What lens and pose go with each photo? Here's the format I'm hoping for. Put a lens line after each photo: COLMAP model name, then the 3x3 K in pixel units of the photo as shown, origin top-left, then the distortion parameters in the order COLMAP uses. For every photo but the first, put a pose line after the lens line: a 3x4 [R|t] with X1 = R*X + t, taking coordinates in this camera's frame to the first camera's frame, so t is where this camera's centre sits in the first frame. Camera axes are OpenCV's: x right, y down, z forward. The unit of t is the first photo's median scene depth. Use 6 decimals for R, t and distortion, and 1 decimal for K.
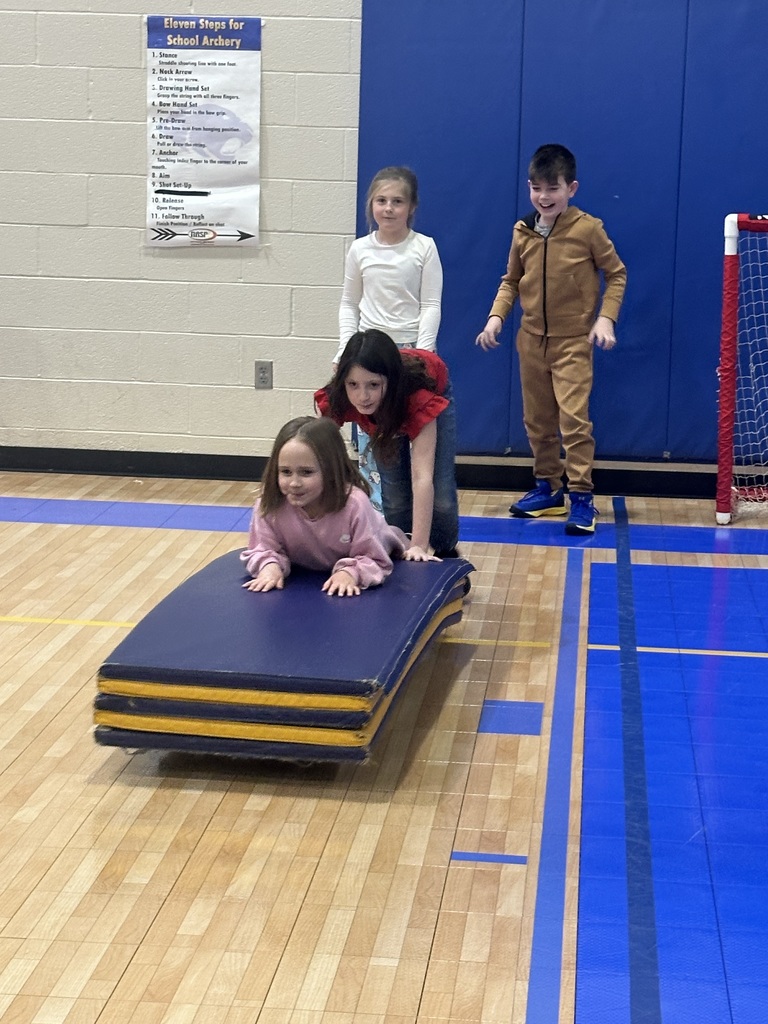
lens RADIAL K [[2322.0, 0, 384.2], [0, 2322.0, 512.4], [0, 0, 1]] dist [-0.081432, 0.000000]
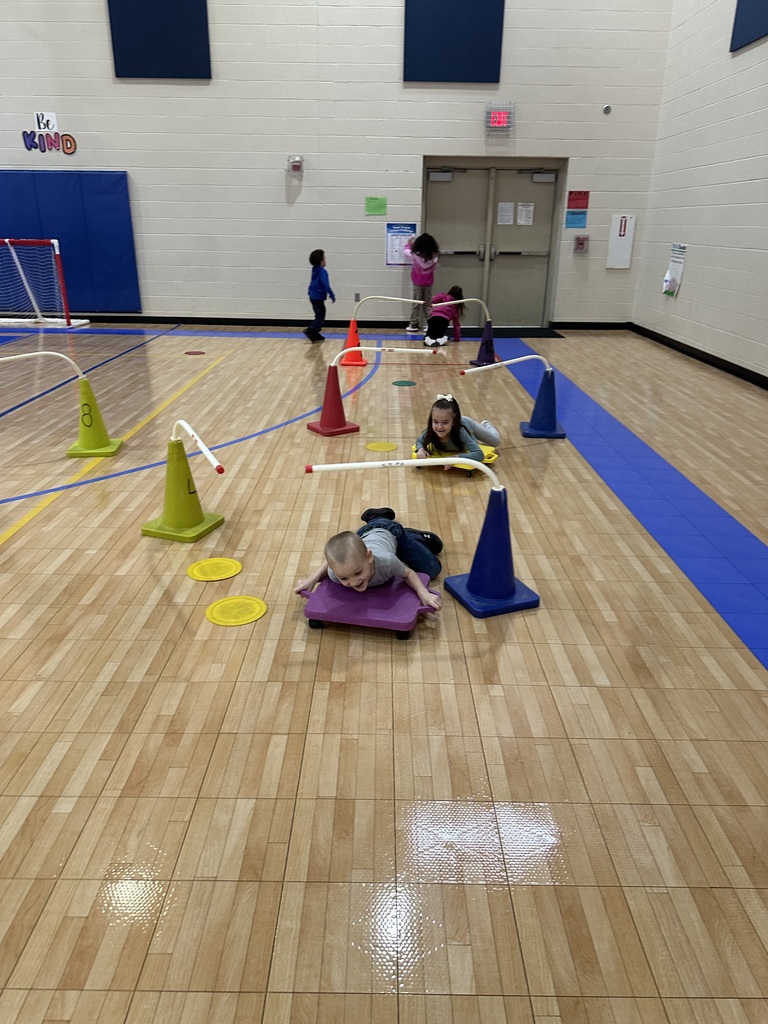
lens RADIAL K [[720.6, 0, 383.3], [0, 720.6, 509.9], [0, 0, 1]] dist [0.009911, 0.001272]
pose [[0.996742, -0.042826, 0.068341, 0.037663], [0.026520, 0.974285, 0.223752, -0.065470], [-0.076166, -0.221211, 0.972247, 0.413131]]
